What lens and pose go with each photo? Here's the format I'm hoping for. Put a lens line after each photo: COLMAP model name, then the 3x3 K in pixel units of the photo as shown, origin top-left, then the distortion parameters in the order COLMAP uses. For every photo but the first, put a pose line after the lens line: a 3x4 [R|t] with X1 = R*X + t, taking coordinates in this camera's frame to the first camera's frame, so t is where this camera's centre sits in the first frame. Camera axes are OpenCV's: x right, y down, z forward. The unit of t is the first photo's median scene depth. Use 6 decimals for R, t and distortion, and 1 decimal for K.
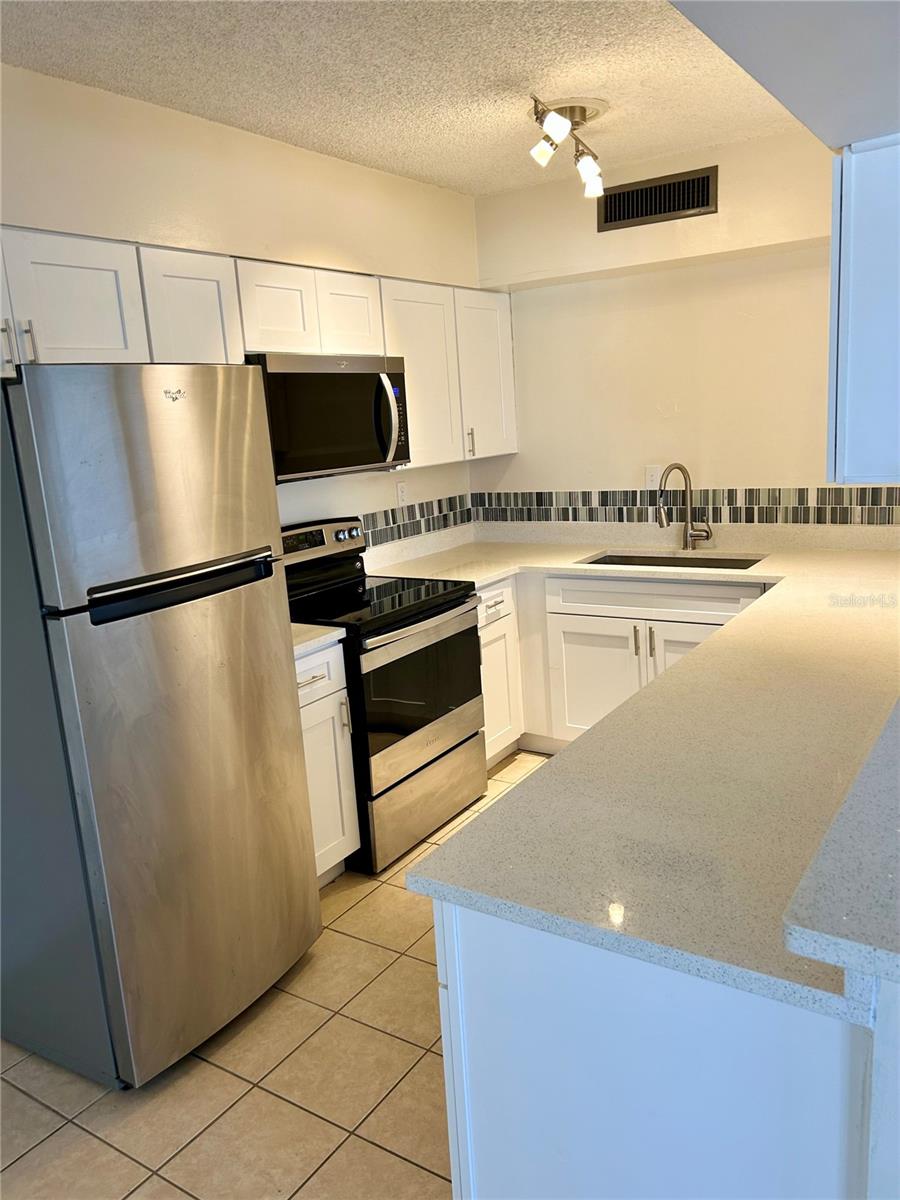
lens RADIAL K [[891.2, 0, 450.9], [0, 891.2, 594.2], [0, 0, 1]] dist [0.043387, -0.030084]
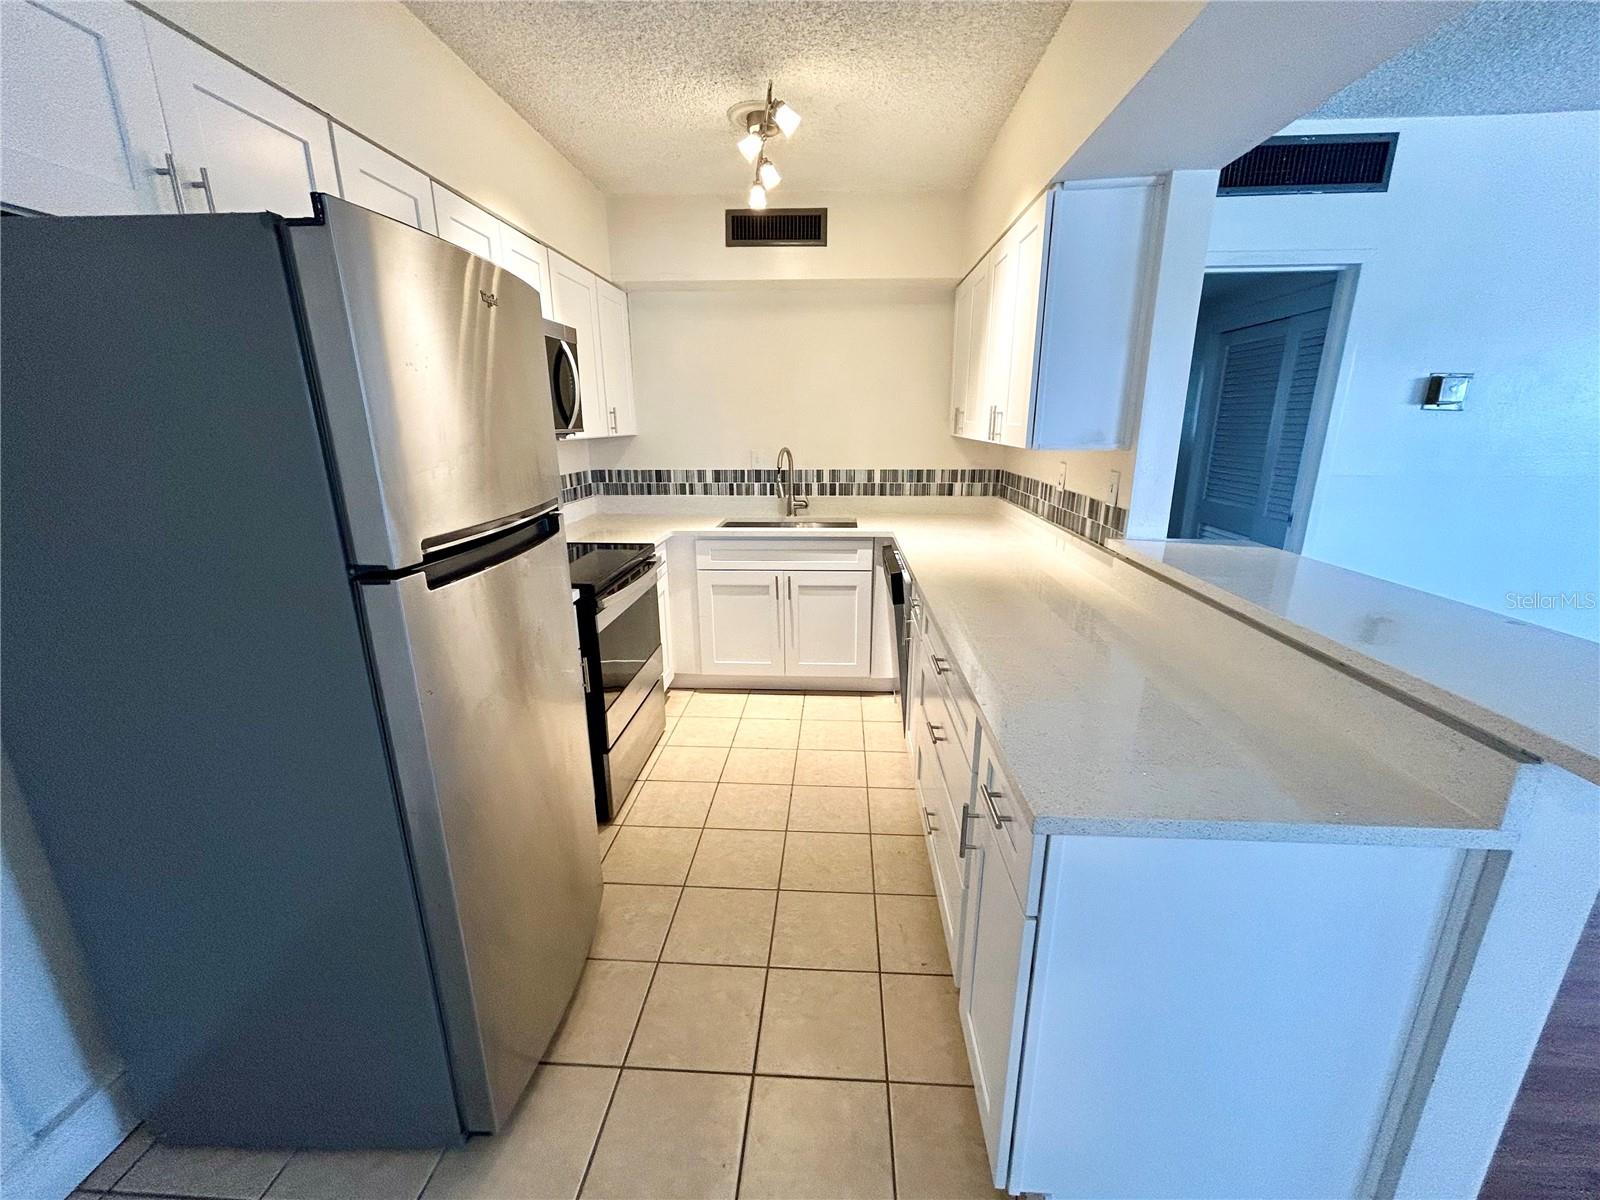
lens RADIAL K [[646.1, 0, 800.0], [0, 646.1, 600.0], [0, 0, 1]] dist [-0.000102, 0.000428]
pose [[0.866282, -0.071521, 0.494410, -0.197355], [0.045345, 0.996870, 0.064755, 0.011175], [-0.497494, -0.033677, 0.866814, 0.186383]]
